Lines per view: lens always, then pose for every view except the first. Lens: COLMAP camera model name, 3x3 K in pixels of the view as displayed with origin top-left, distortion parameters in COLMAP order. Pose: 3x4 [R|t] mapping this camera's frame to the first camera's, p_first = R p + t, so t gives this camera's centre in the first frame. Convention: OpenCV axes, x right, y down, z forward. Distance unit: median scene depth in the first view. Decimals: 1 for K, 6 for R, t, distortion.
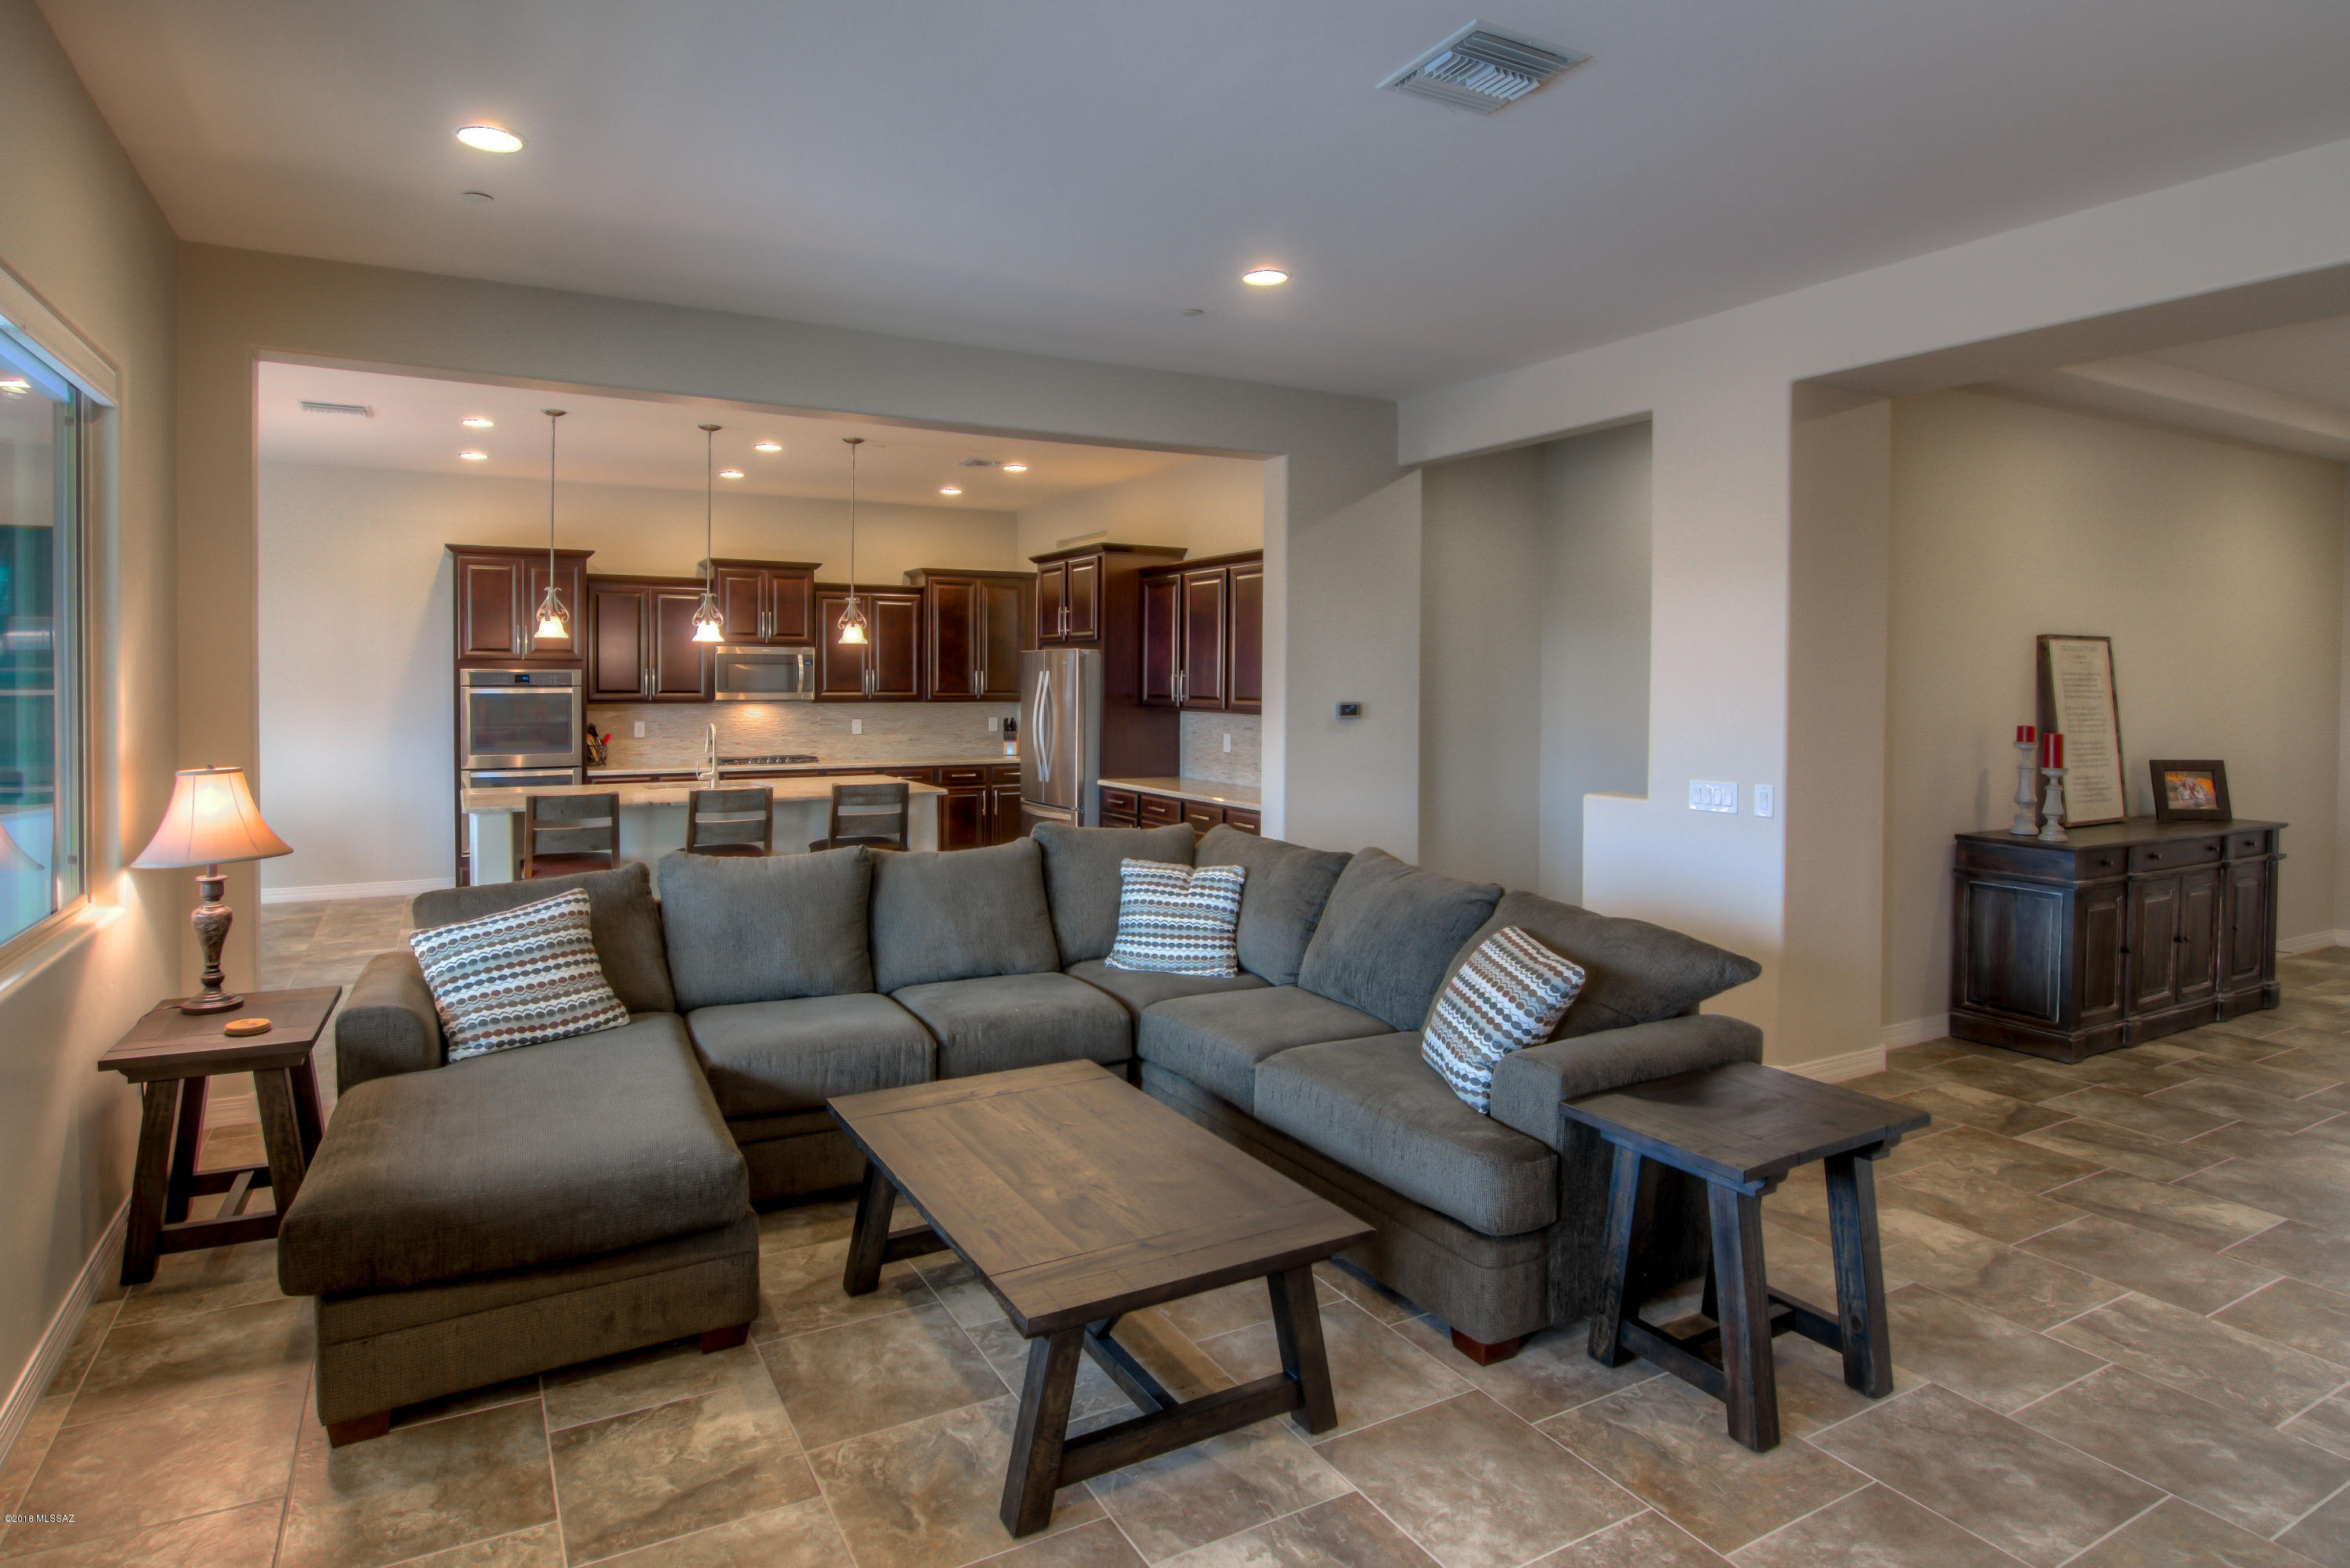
lens RADIAL K [[1236.4, 0, 1158.0], [0, 1236.4, 721.8], [0, 0, 1]] dist [-0.001049, -0.012091]
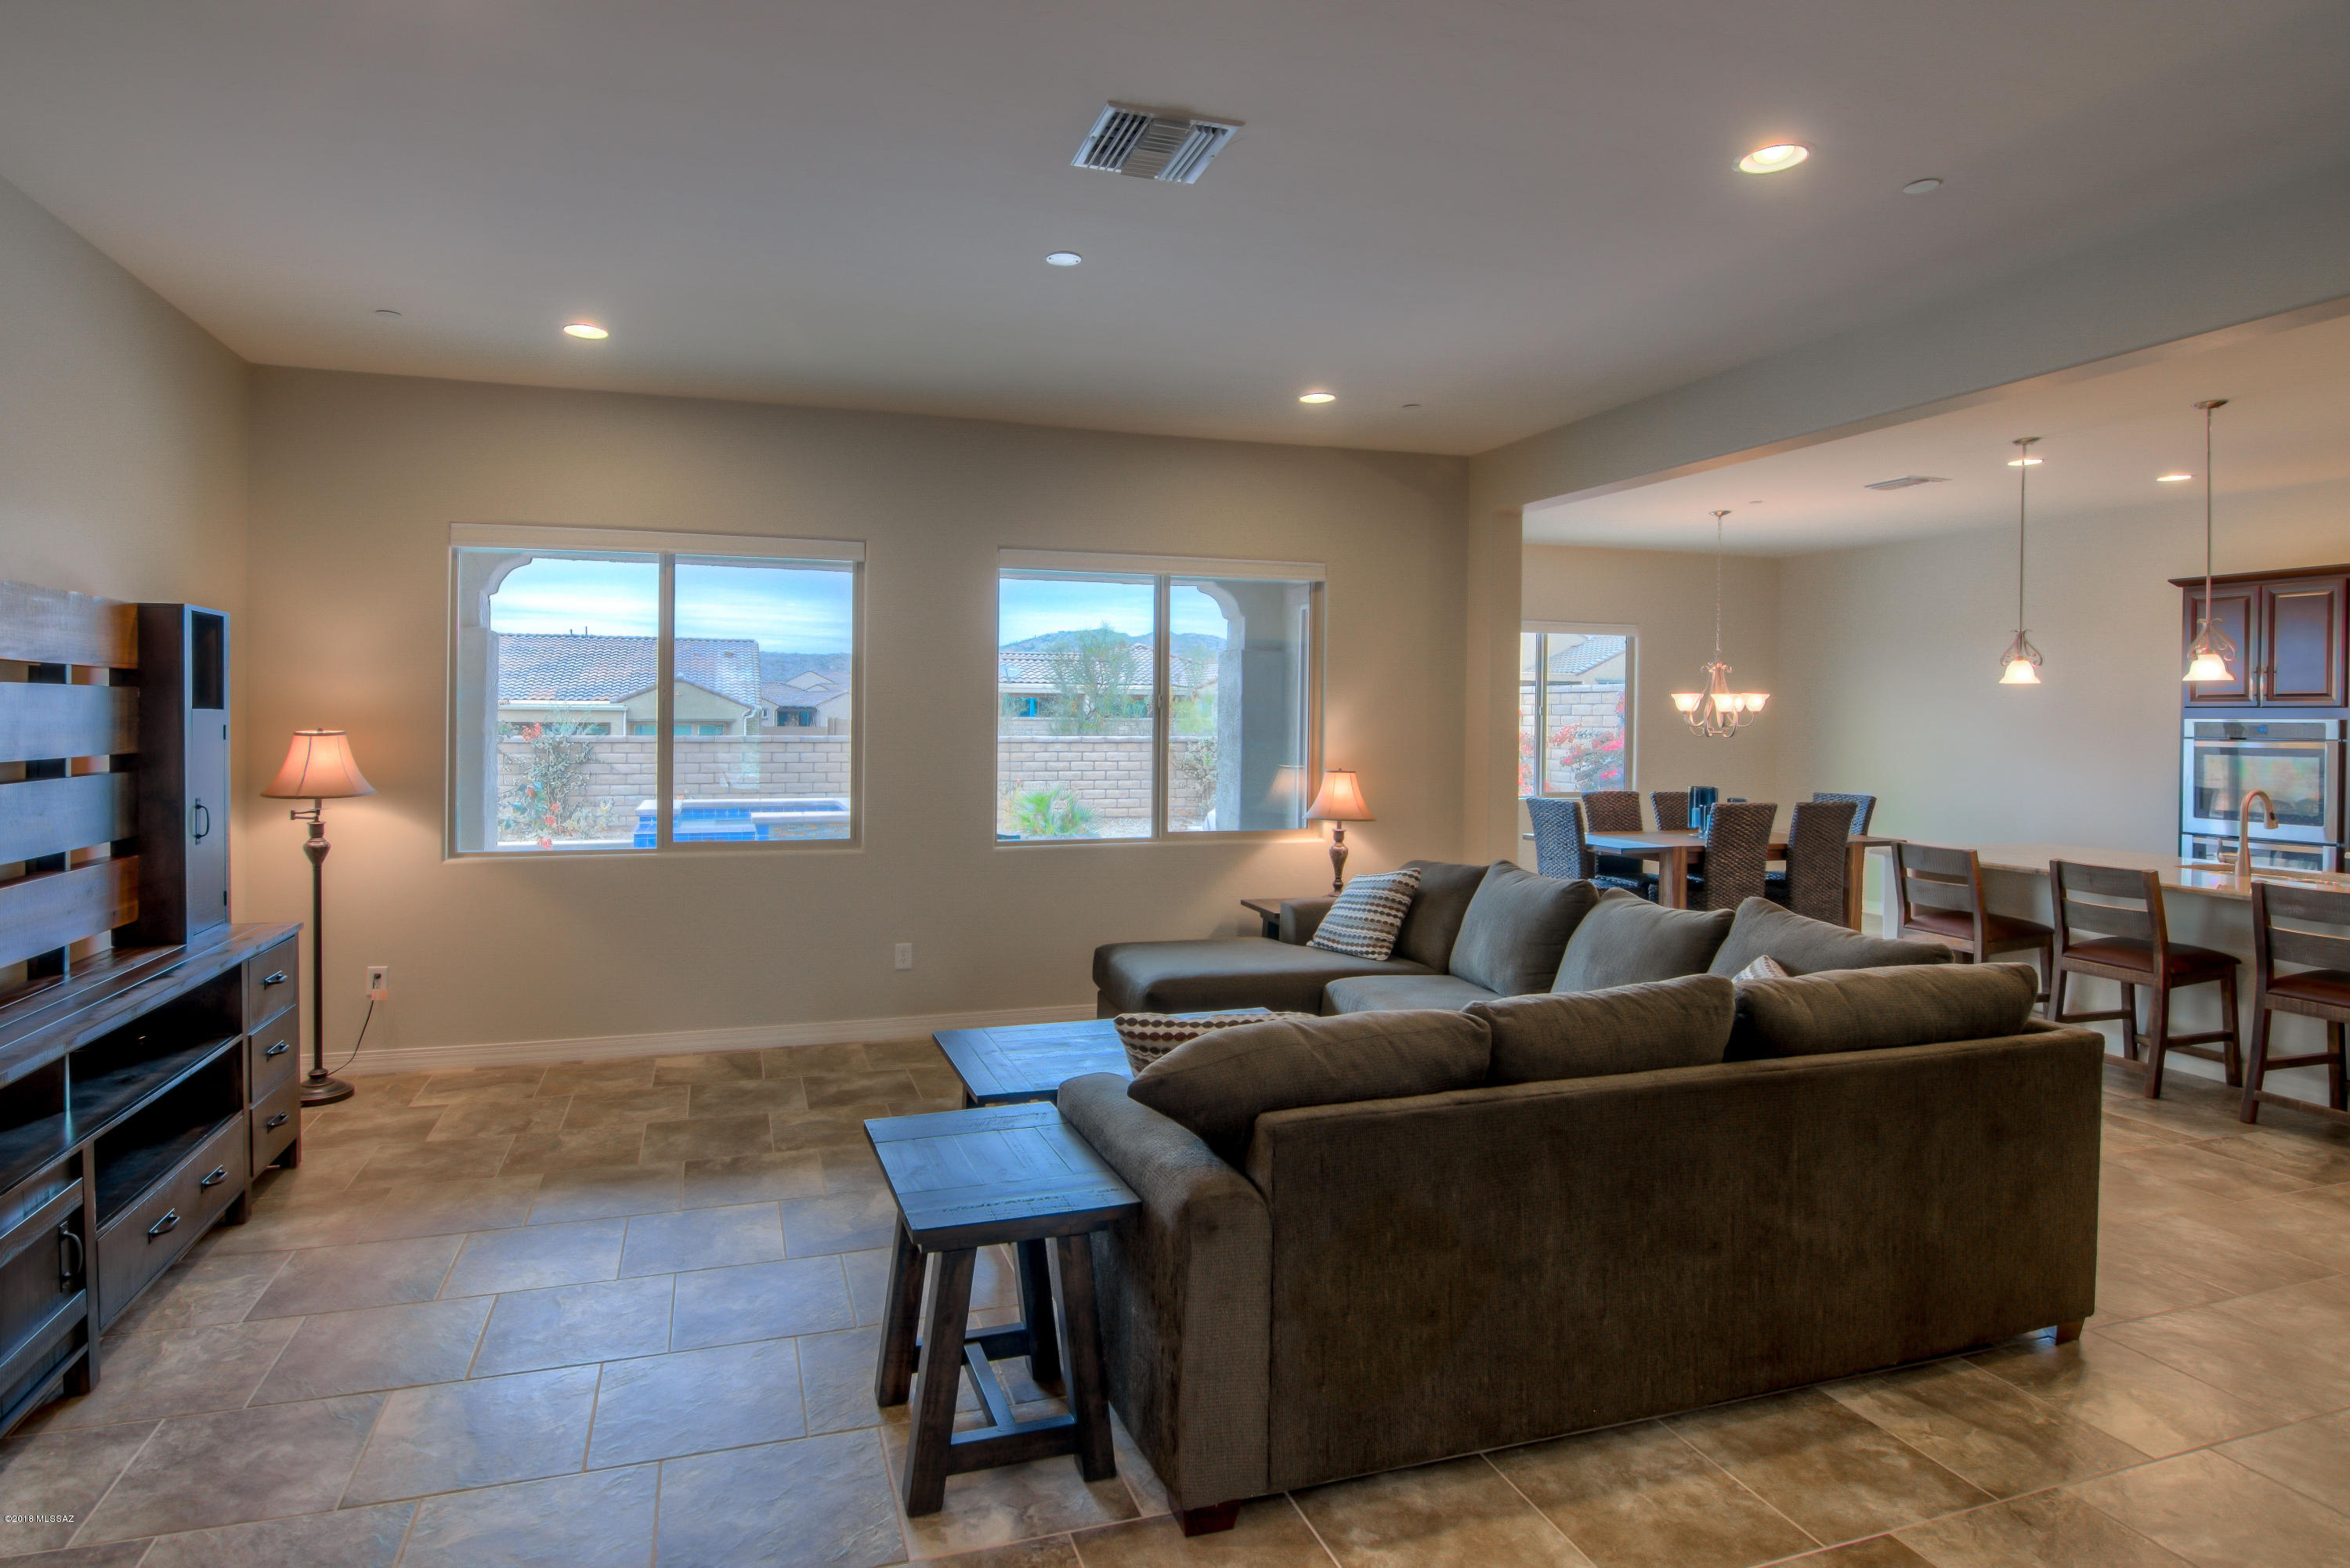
lens RADIAL K [[1242.6, 0, 1078.3], [0, 1242.6, 722.5], [0, 0, 1]] dist [-0.003609, -0.007938]
pose [[-0.207066, 0.000894, -0.978327, 0.442153], [-0.043119, 0.999019, 0.010039, -0.013753], [0.977376, 0.044264, -0.206824, 0.391251]]
